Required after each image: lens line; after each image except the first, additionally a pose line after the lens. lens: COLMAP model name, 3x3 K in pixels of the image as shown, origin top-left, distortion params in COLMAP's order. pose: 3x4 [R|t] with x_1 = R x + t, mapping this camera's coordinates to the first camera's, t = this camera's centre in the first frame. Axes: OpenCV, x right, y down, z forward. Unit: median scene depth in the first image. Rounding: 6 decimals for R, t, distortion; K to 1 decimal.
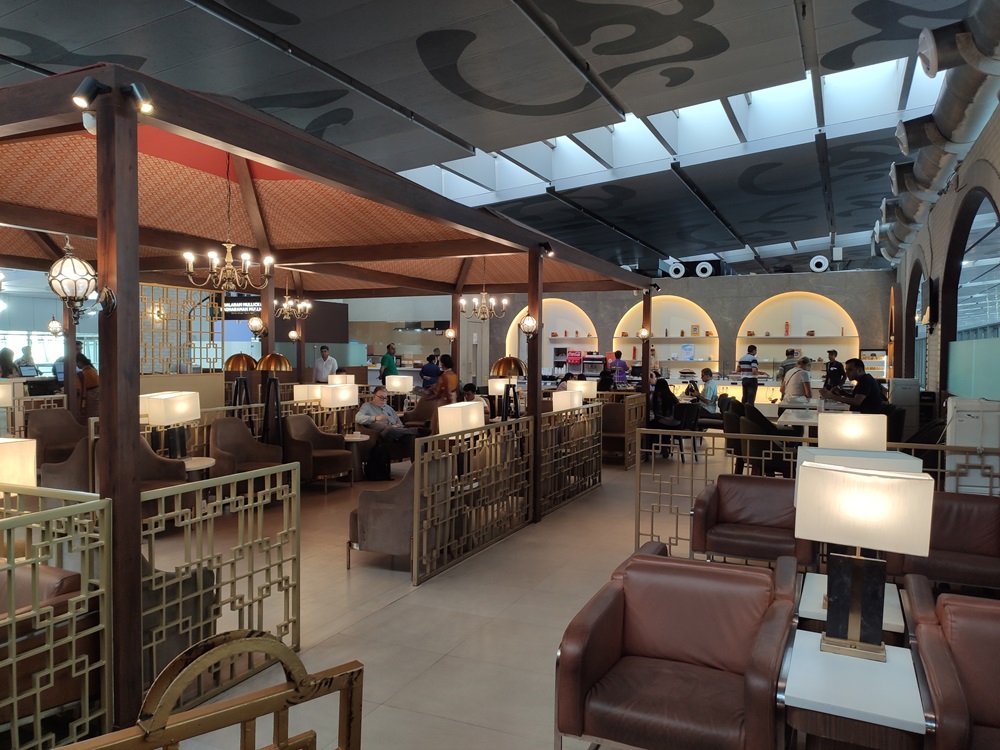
lens RADIAL K [[771.4, 0, 497.8], [0, 771.4, 374.7], [0, 0, 1]] dist [0.034699, -0.019267]
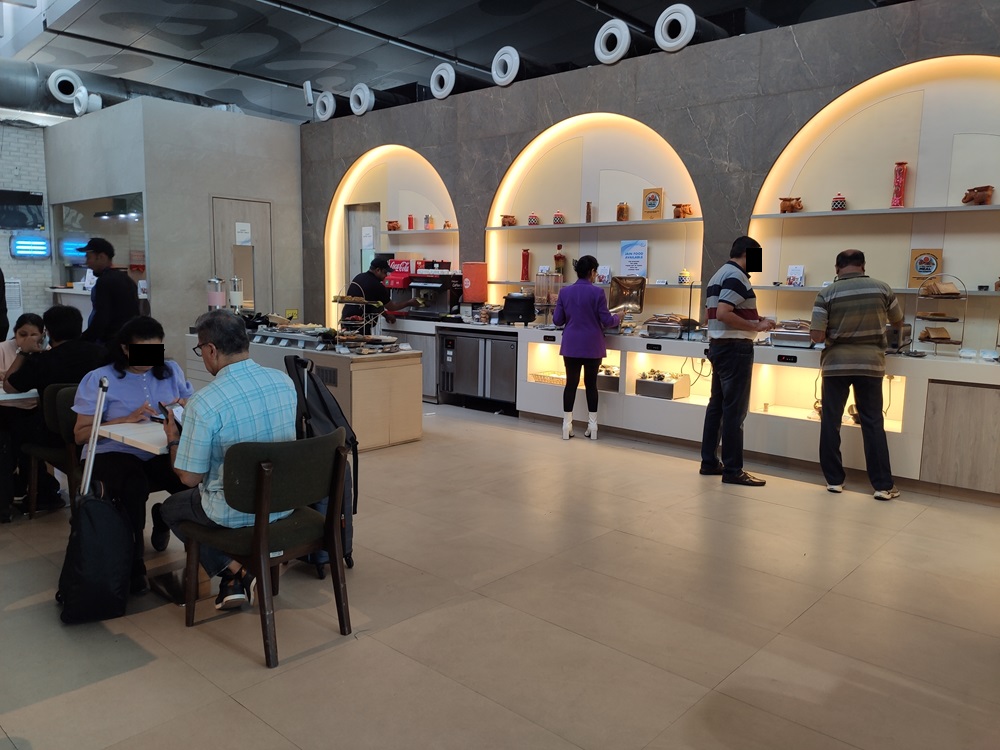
lens RADIAL K [[771.4, 0, 501.0], [0, 771.4, 377.8], [0, 0, 1]] dist [0.034699, -0.019267]
pose [[0.951955, 0.048029, -0.302448, 0.304962], [-0.017885, 0.994659, 0.101658, -0.009898], [0.305715, -0.091364, 0.947729, 0.616794]]
